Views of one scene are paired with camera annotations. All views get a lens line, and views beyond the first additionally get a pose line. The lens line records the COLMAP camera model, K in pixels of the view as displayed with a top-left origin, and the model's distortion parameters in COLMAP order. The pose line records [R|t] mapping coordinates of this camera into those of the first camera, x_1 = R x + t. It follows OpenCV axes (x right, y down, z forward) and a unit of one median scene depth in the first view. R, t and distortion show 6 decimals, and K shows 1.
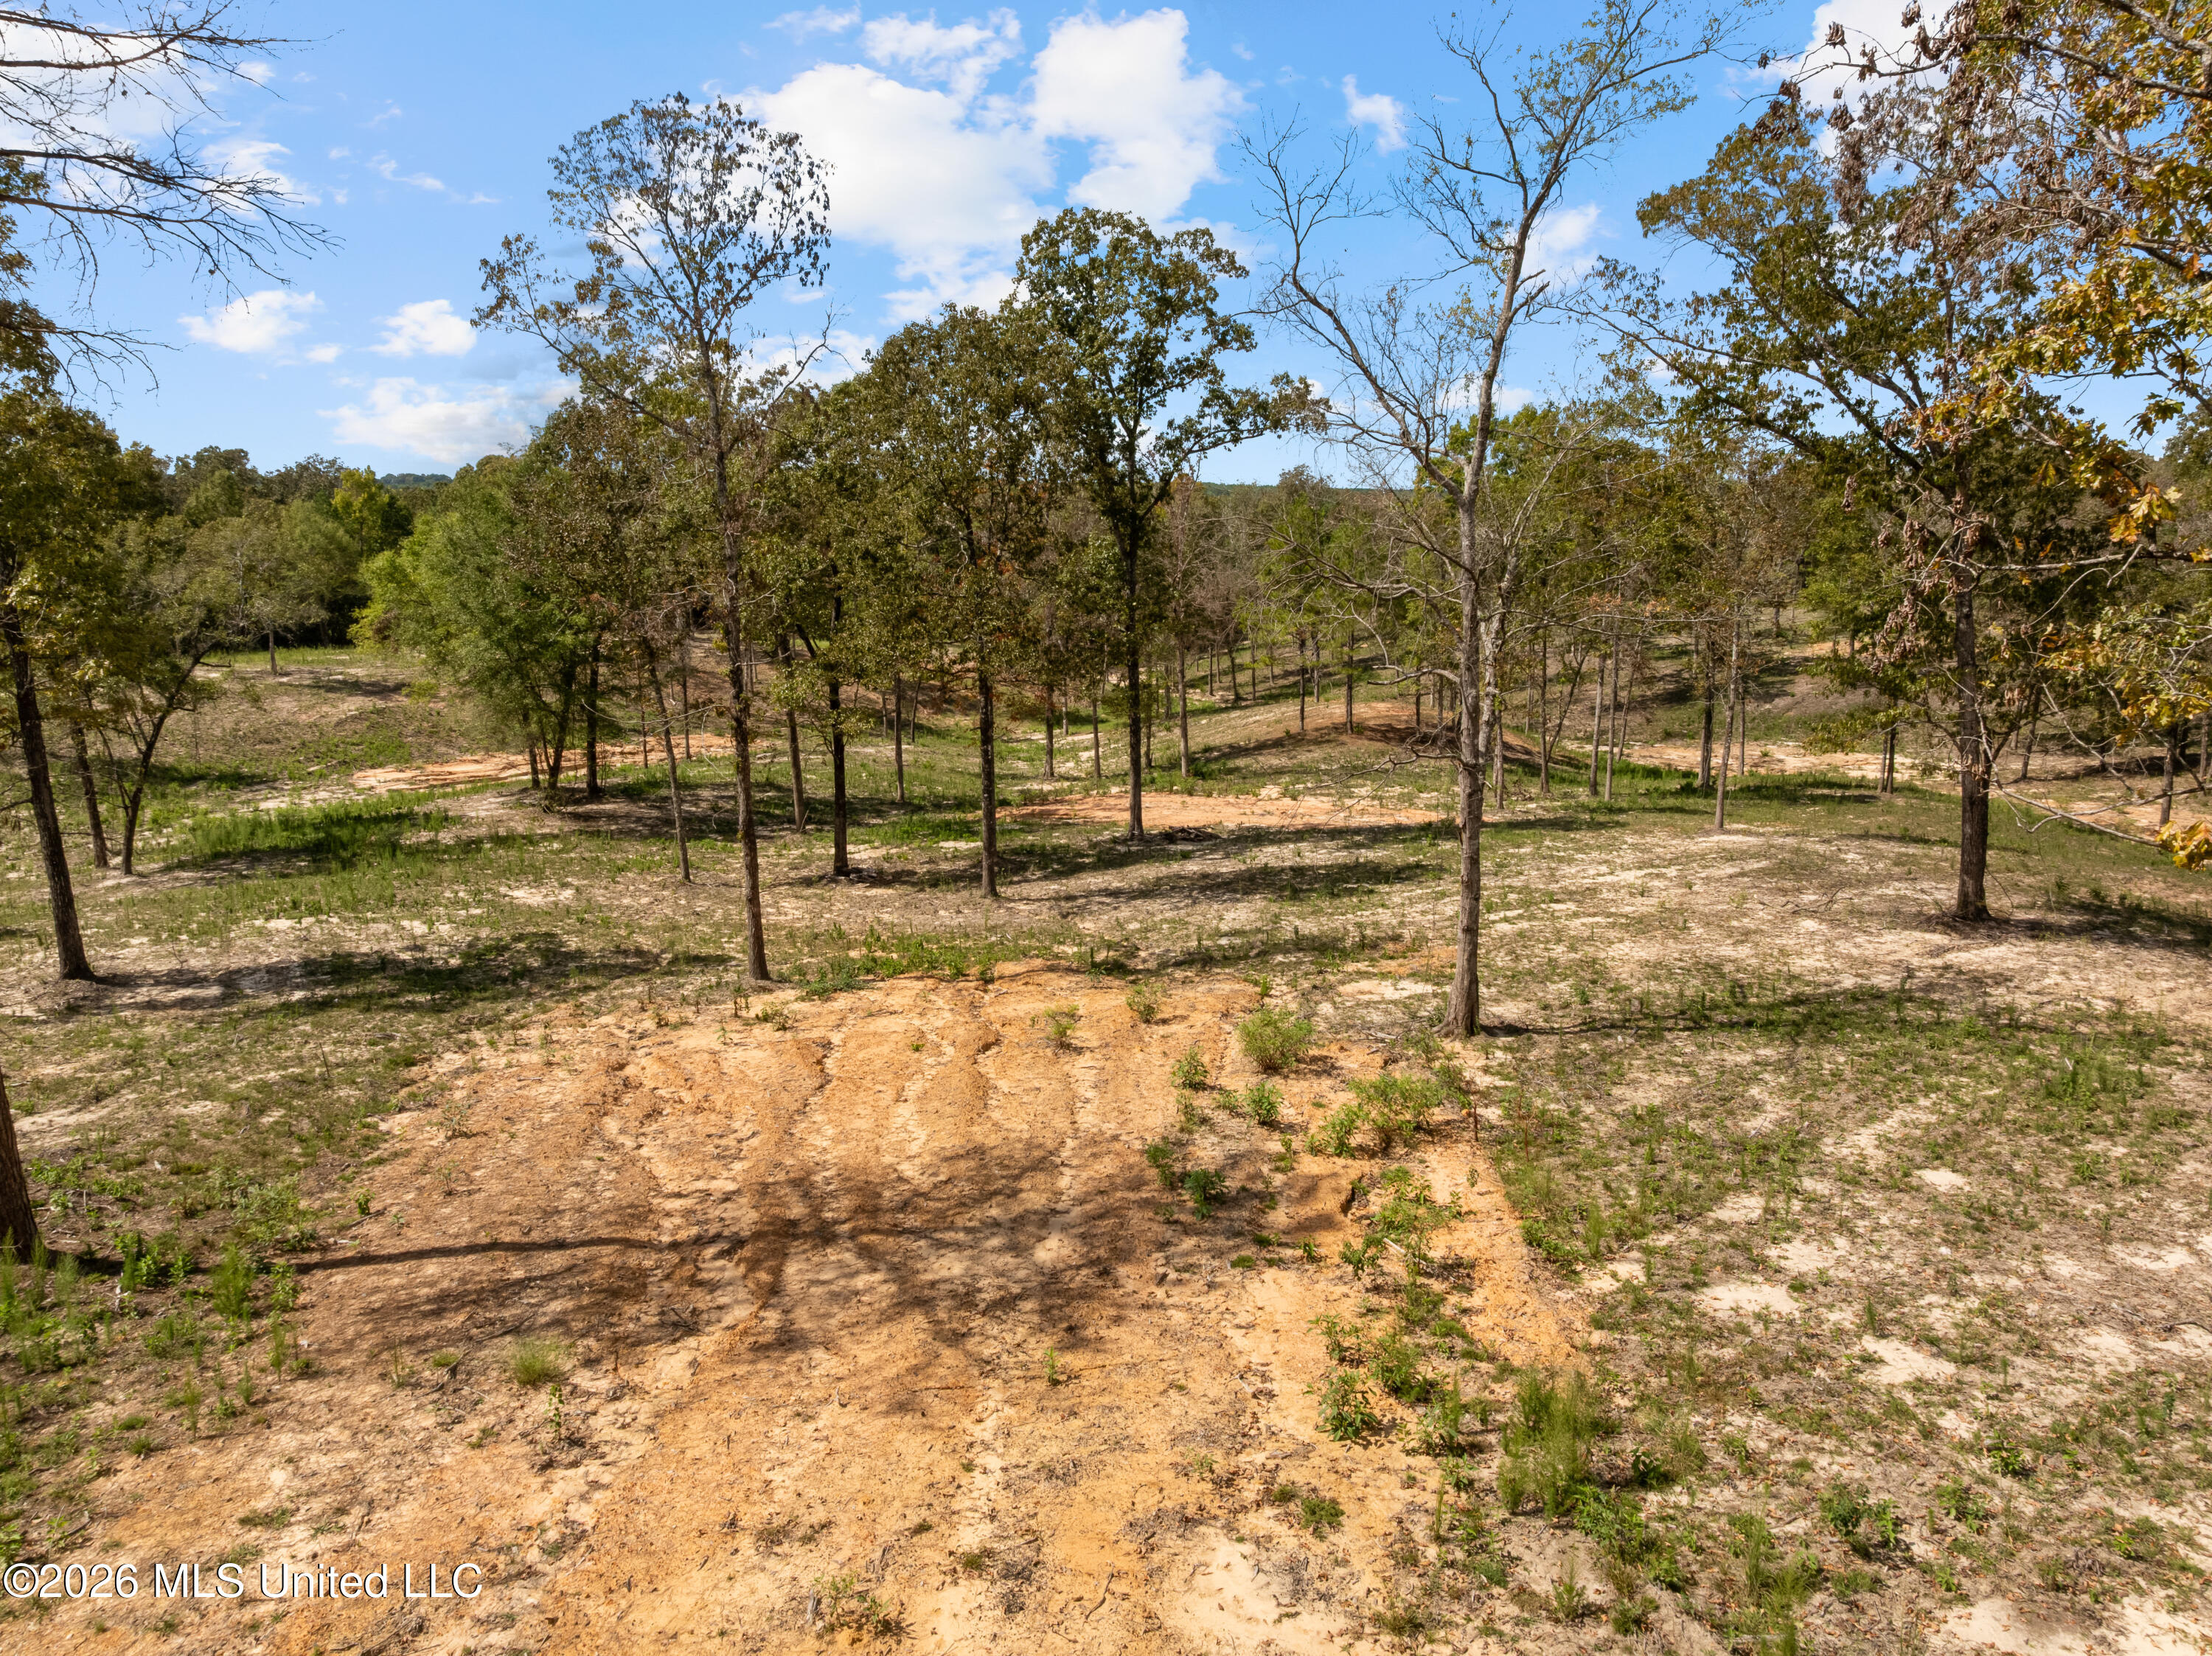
lens RADIAL K [[1539.0, 0, 1106.0], [0, 1539.0, 828.0], [0, 0, 1]] dist [-0.052879, 0.007950]
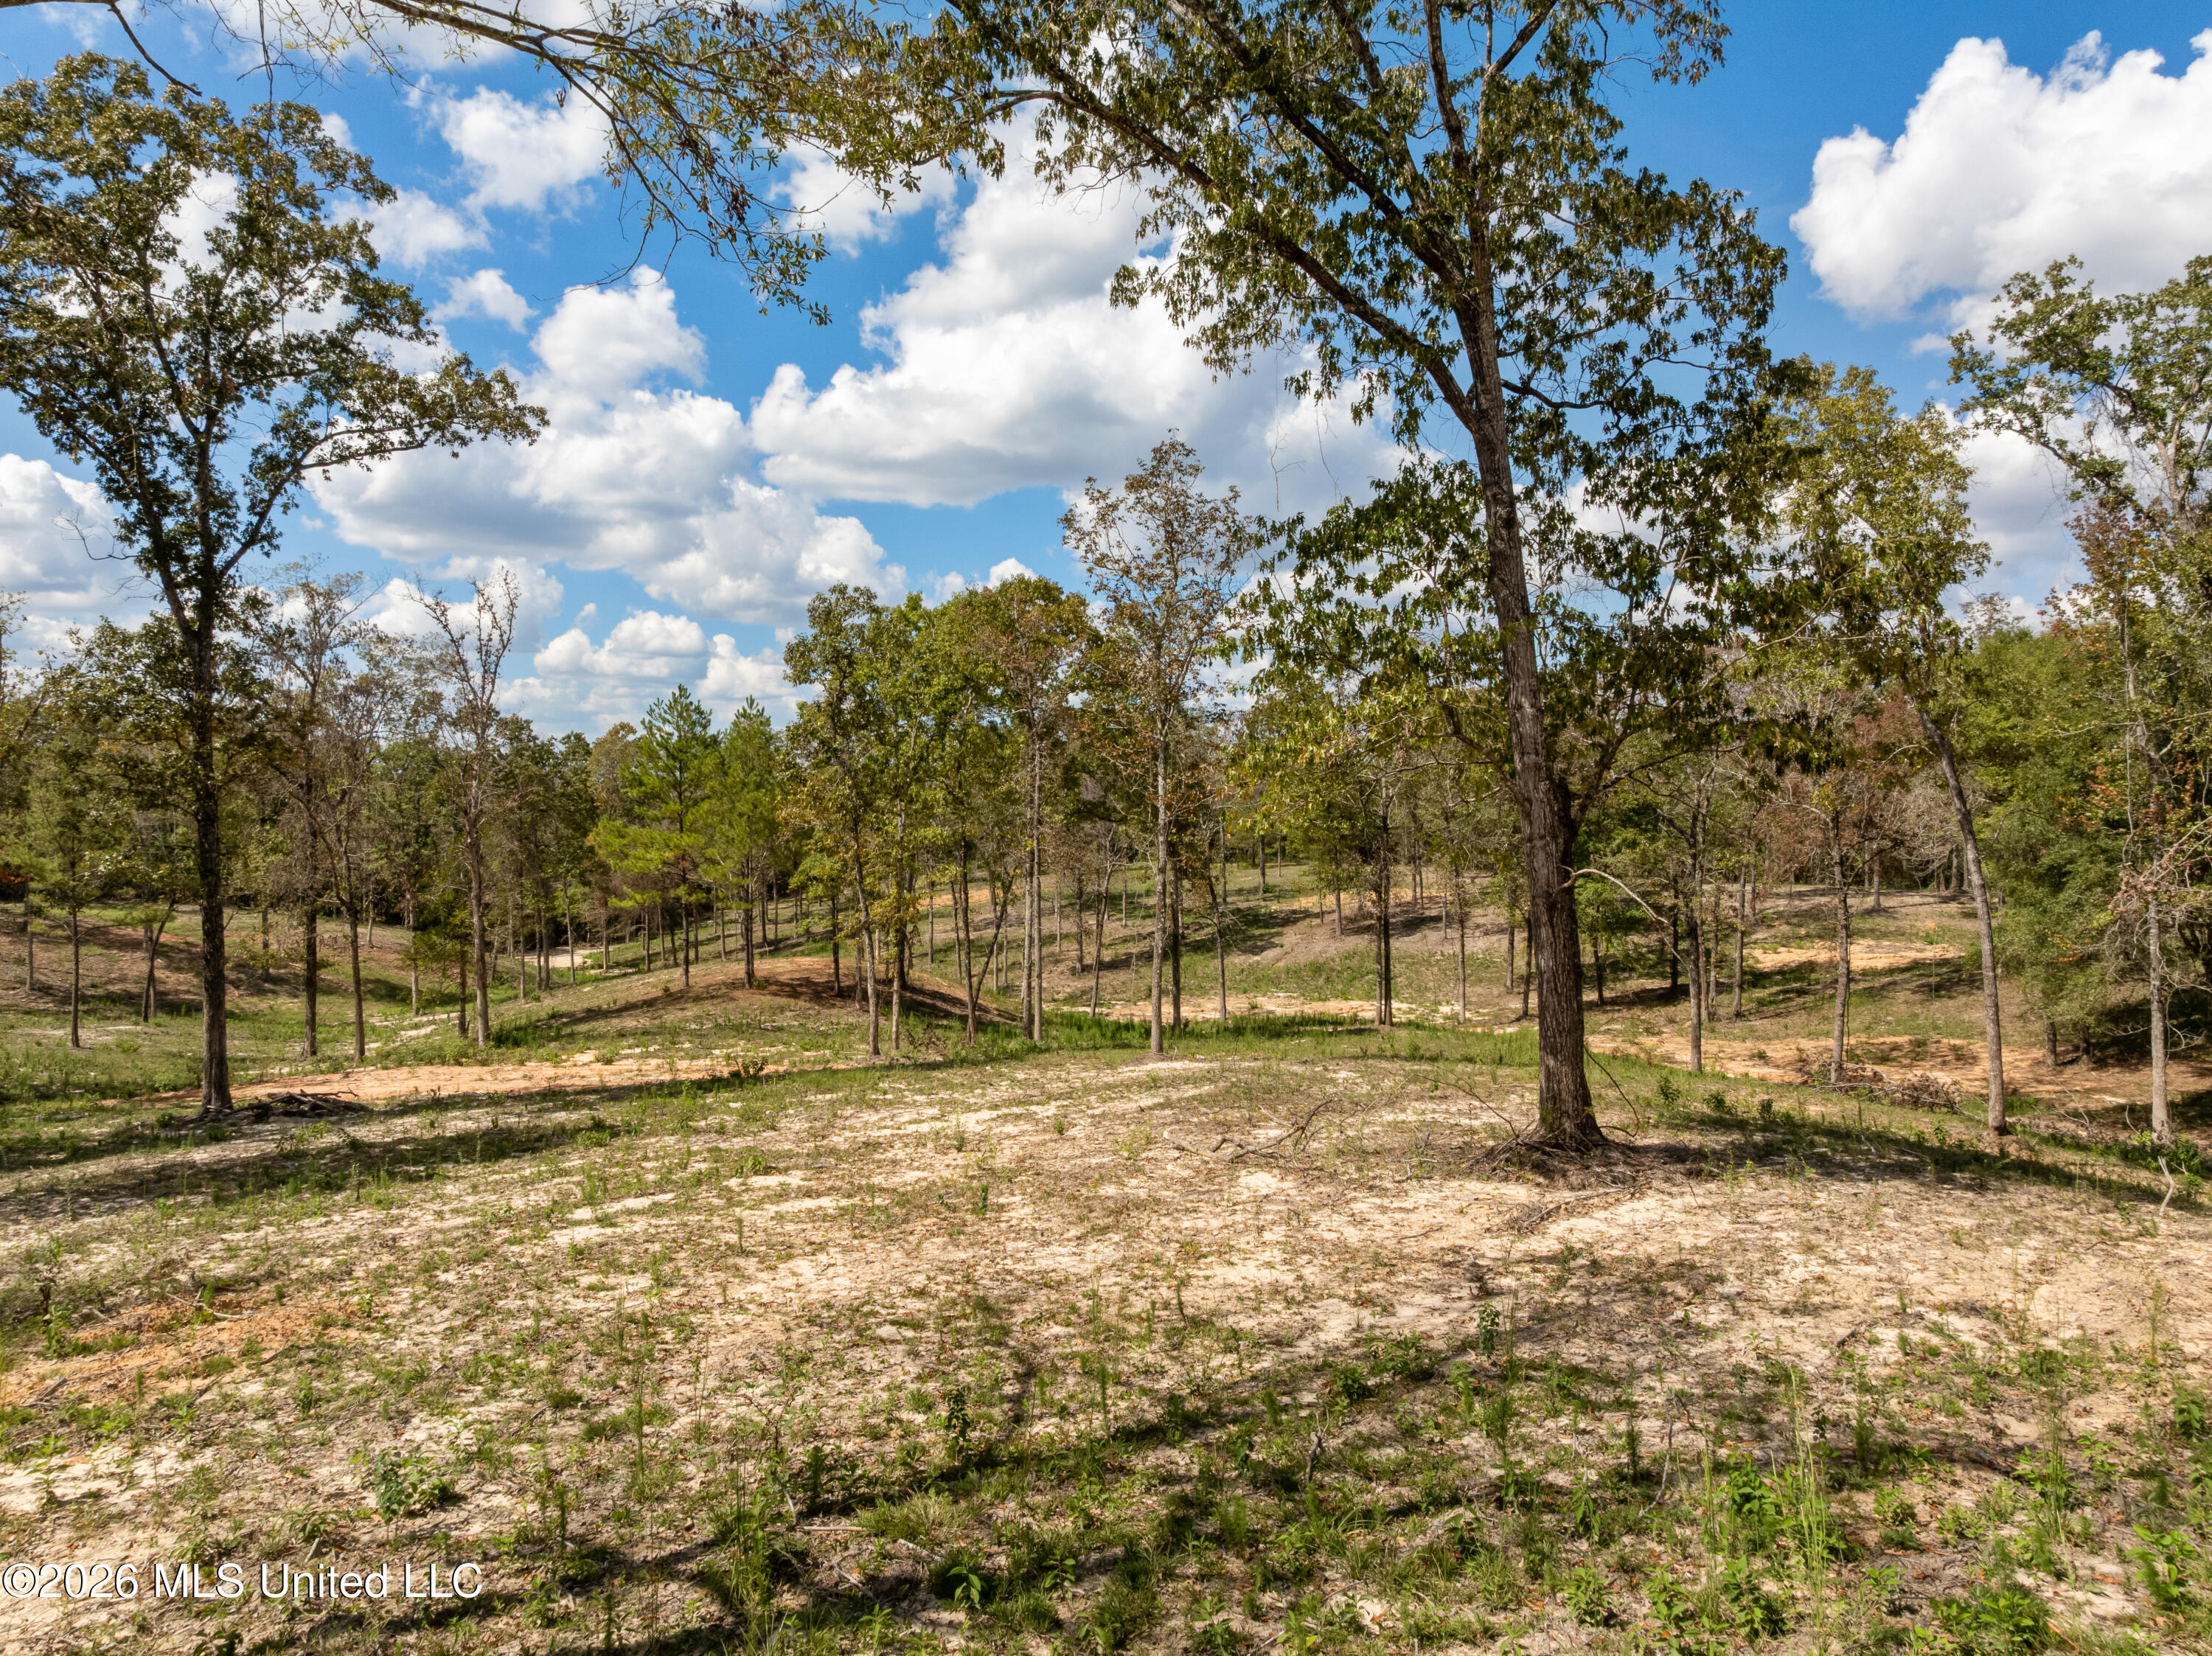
lens RADIAL K [[1539.0, 0, 1106.0], [0, 1539.0, 828.0], [0, 0, 1]] dist [-0.052879, 0.007950]
pose [[0.954996, 0.003504, 0.296599, 0.211043], [0.055160, 0.980391, -0.189186, 0.033077], [-0.291446, 0.197032, 0.936076, 0.420414]]
